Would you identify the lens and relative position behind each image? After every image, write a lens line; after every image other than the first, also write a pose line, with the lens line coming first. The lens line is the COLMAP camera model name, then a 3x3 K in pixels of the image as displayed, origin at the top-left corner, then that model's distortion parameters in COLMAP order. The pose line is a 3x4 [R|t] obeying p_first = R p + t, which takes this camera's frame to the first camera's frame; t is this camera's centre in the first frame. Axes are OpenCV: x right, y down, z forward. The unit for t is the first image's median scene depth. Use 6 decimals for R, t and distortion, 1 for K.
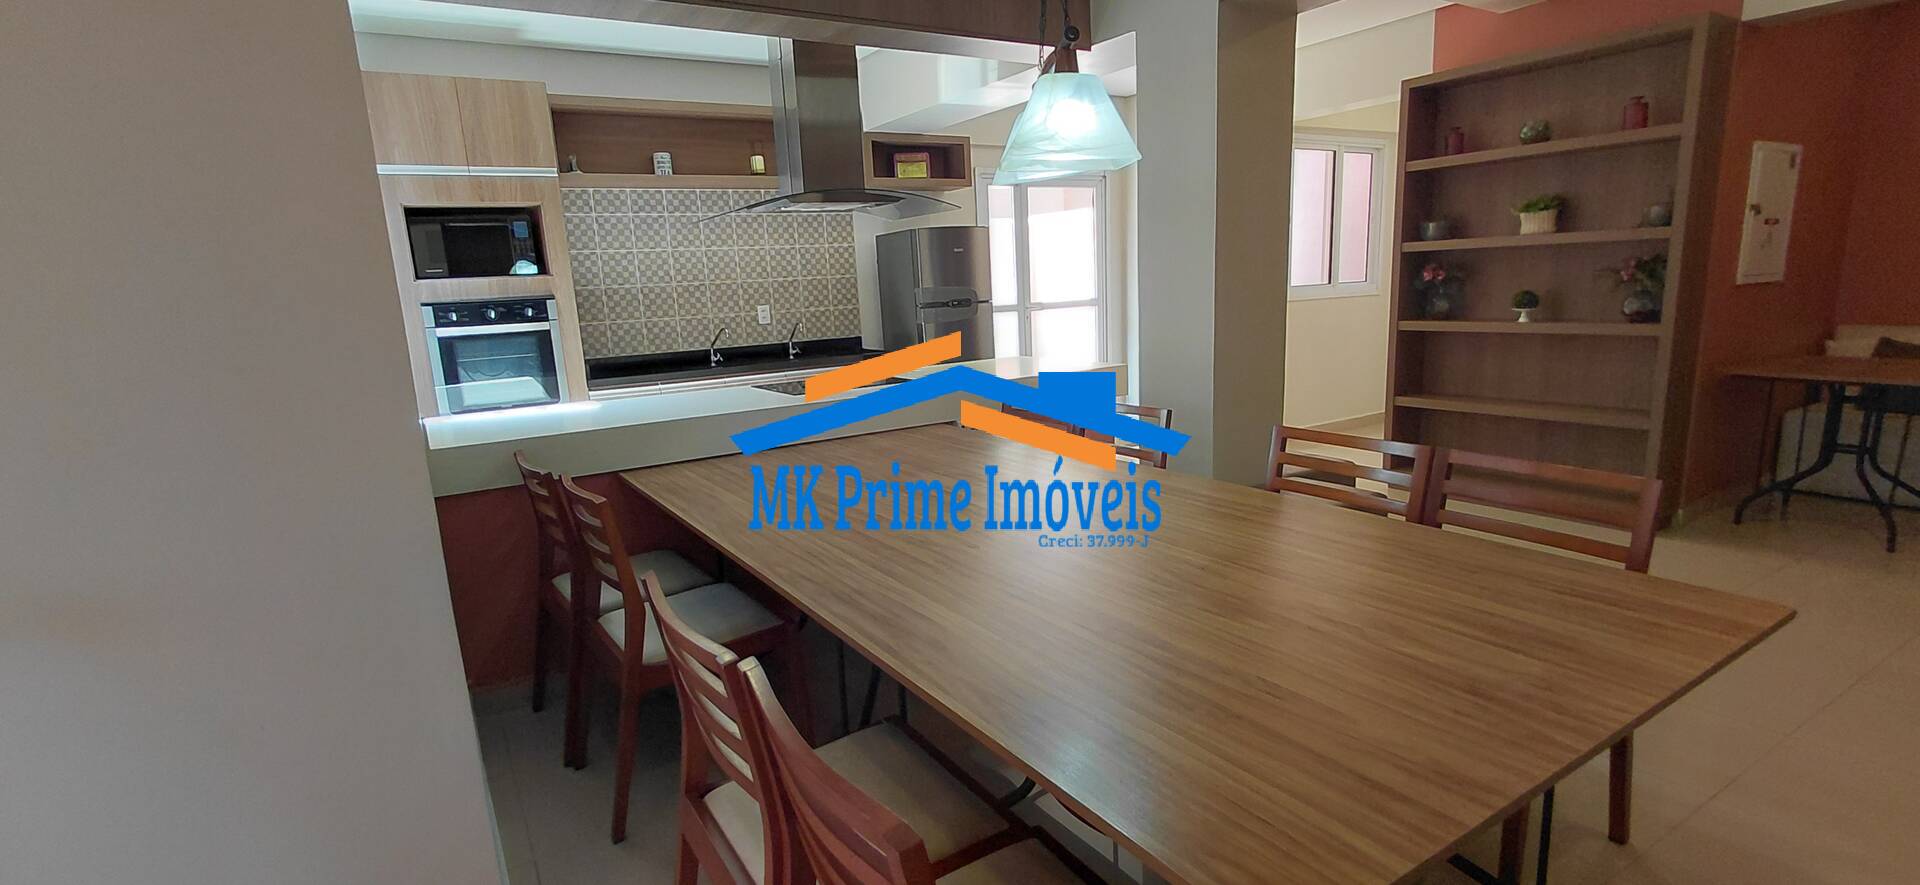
lens RADIAL K [[897.3, 0, 958.8], [0, 897.3, 458.1], [0, 0, 1]] dist [-0.003349, 0.007655]
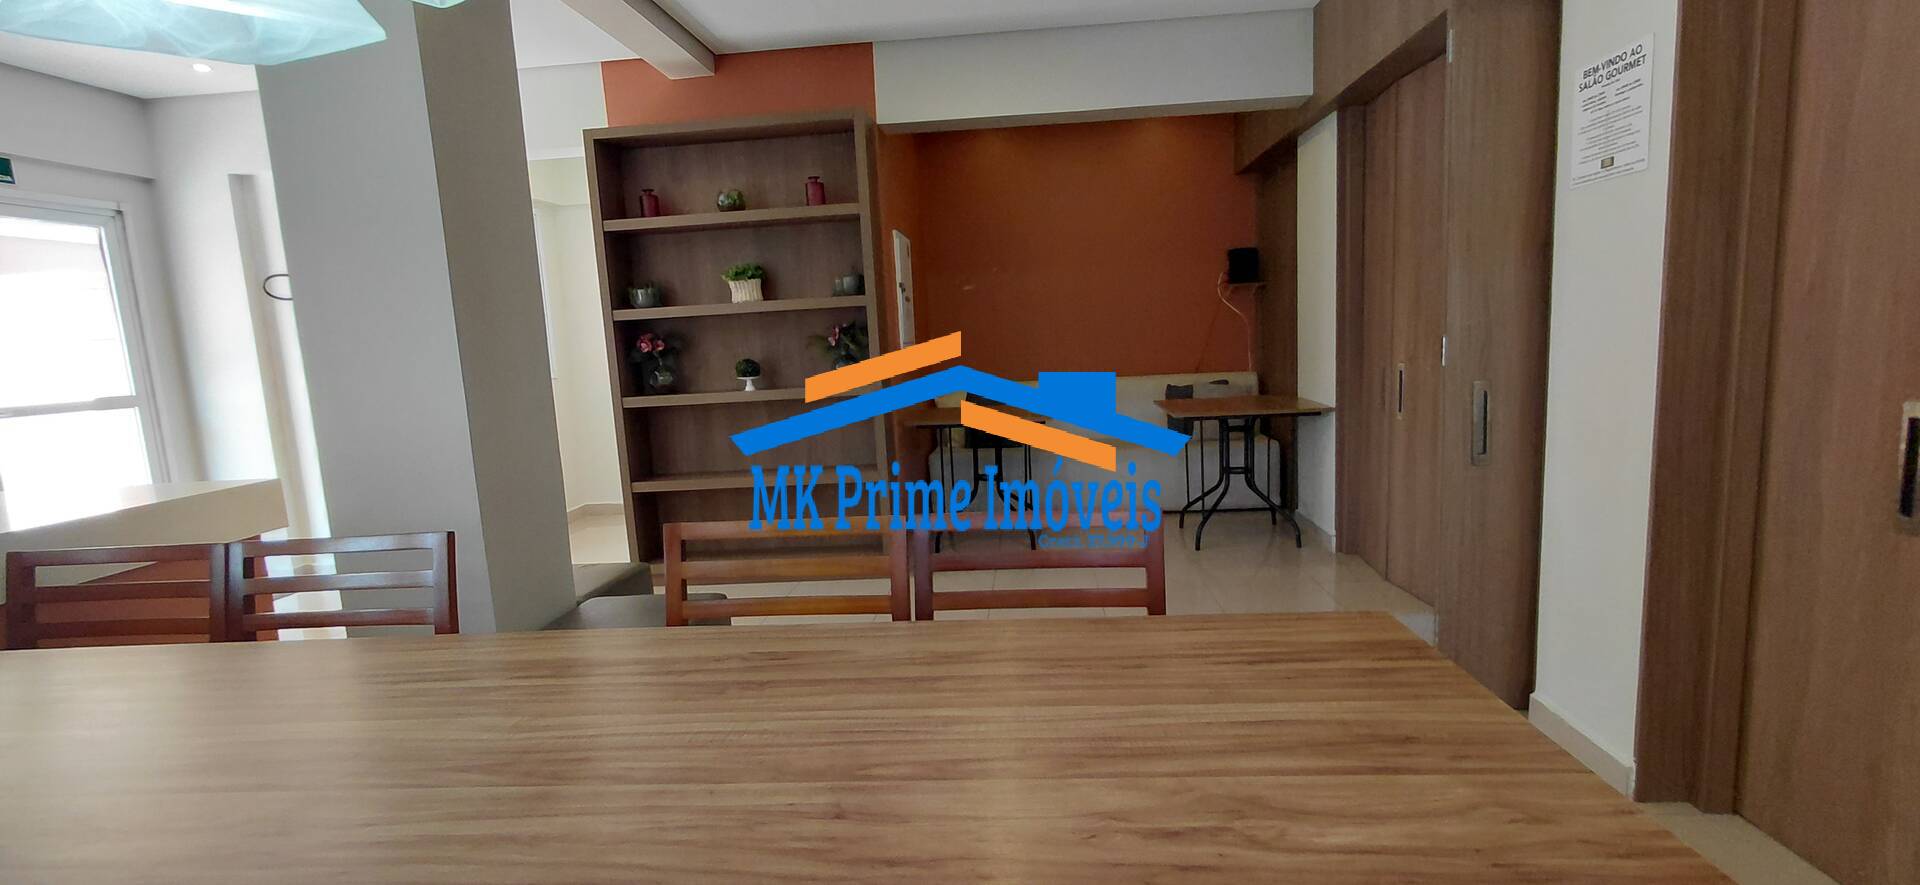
lens RADIAL K [[897.3, 0, 958.8], [0, 897.3, 458.1], [0, 0, 1]] dist [-0.003349, 0.007655]
pose [[0.591811, -0.097591, 0.800147, -0.025672], [0.187043, 0.982177, -0.018550, -0.019329], [-0.784076, 0.160640, 0.599517, 0.253616]]
